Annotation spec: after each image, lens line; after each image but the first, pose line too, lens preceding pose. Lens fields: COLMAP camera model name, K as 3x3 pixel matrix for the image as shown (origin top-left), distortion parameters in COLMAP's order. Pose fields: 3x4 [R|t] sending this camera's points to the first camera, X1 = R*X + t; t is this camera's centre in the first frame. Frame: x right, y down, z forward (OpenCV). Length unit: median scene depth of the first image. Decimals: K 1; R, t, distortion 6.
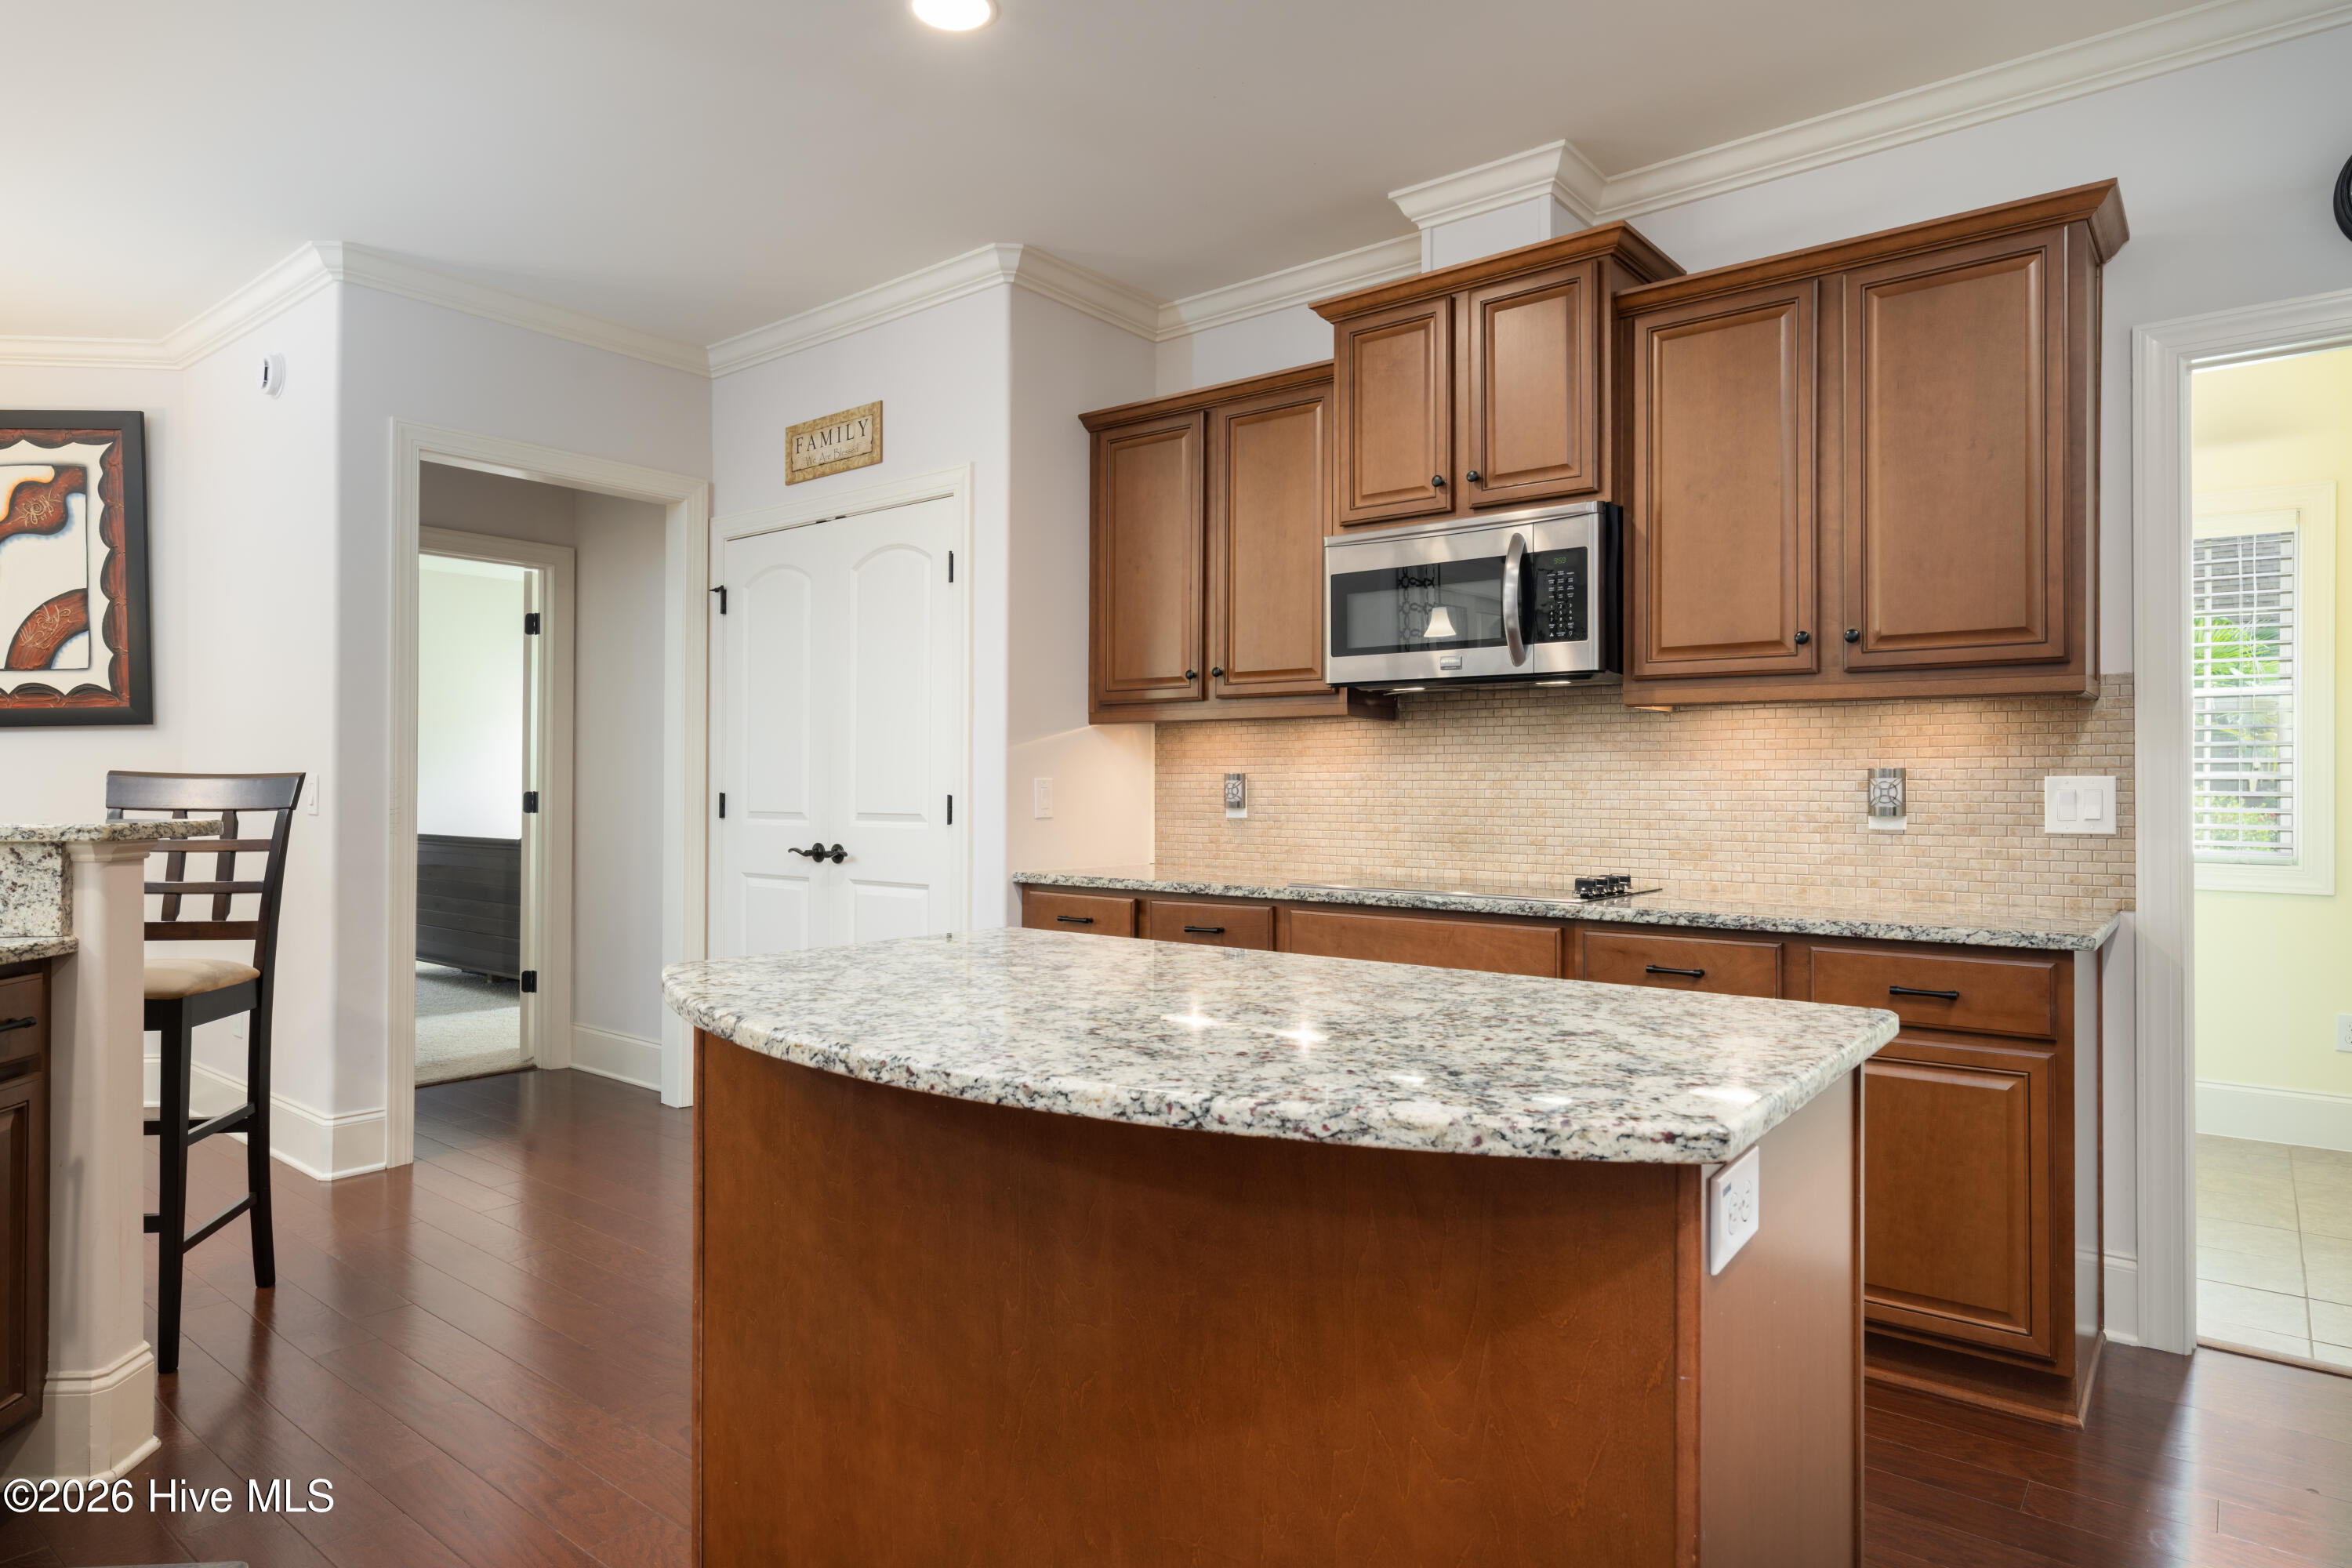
lens RADIAL K [[1350.9, 0, 1142.3], [0, 1350.9, 770.8], [0, 0, 1]] dist [0.000772, 0.000446]
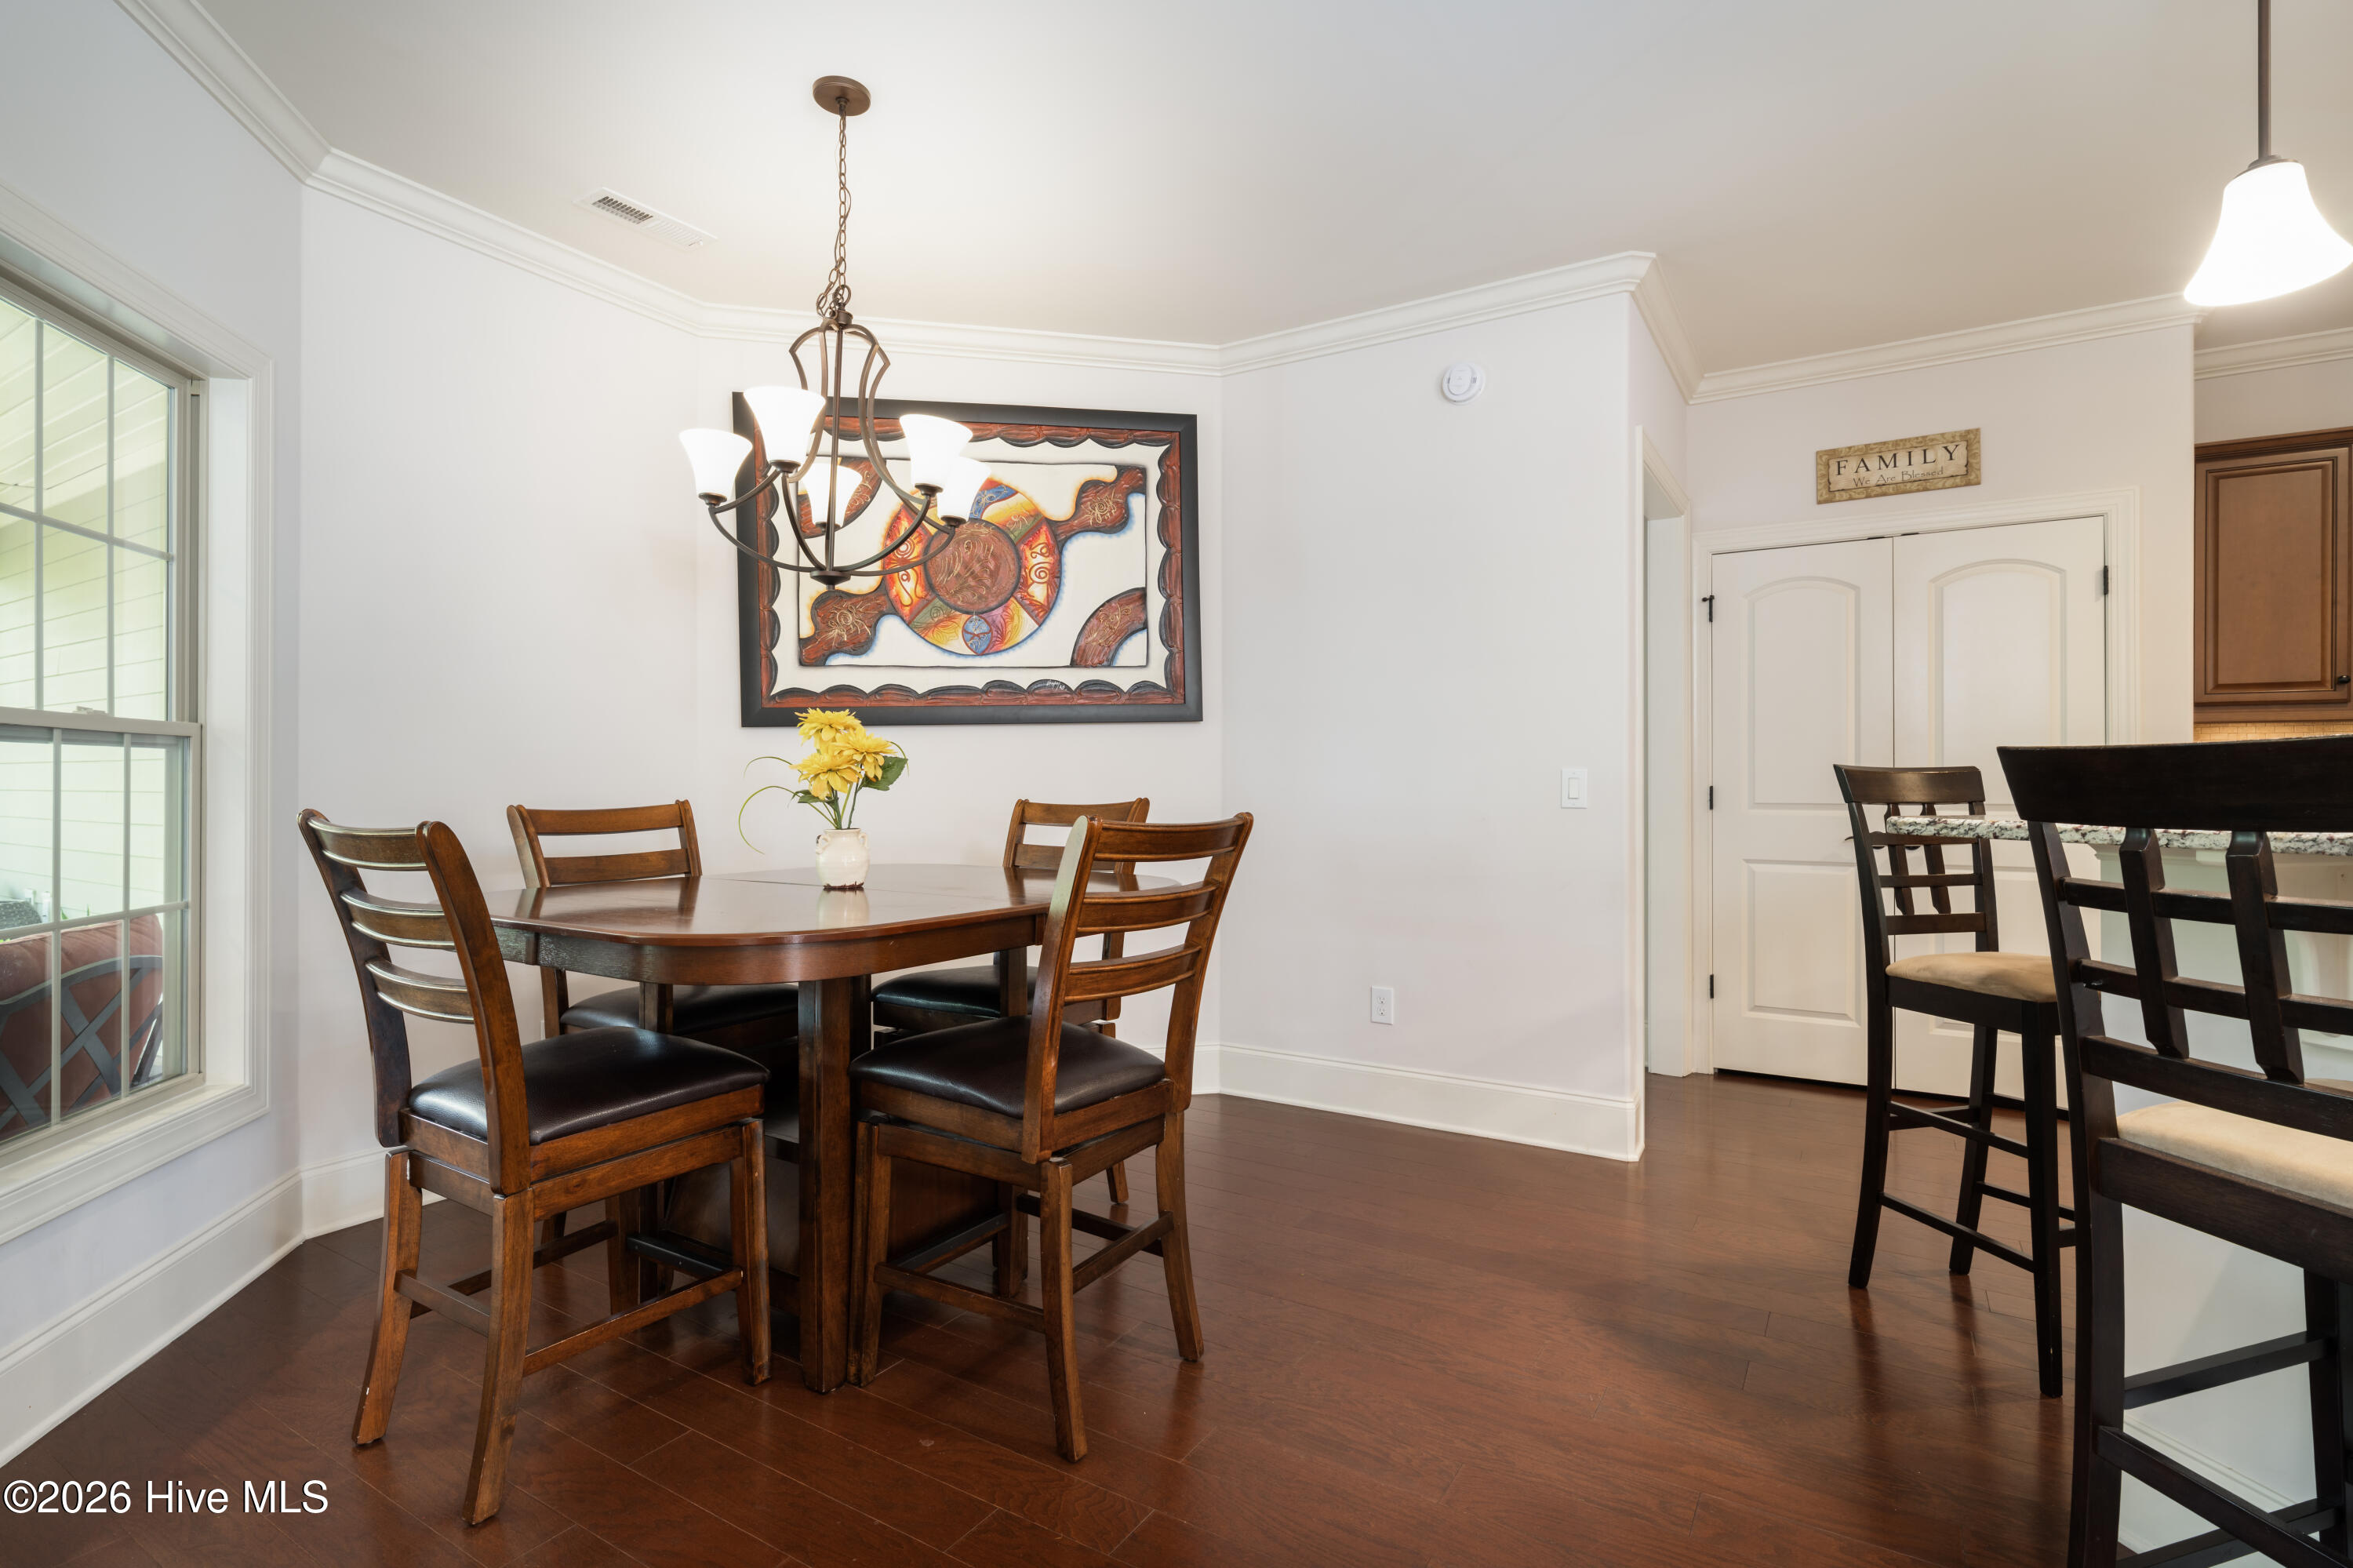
lens RADIAL K [[1105.0, 0, 1115.7], [0, 1105.0, 787.8], [0, 0, 1]] dist [-0.009461, 0.002199]
pose [[0.993101, -0.003738, 0.117199, -0.902391], [0.001765, 0.999855, 0.016931, 0.001986], [-0.117246, -0.016607, 0.992964, 0.173390]]
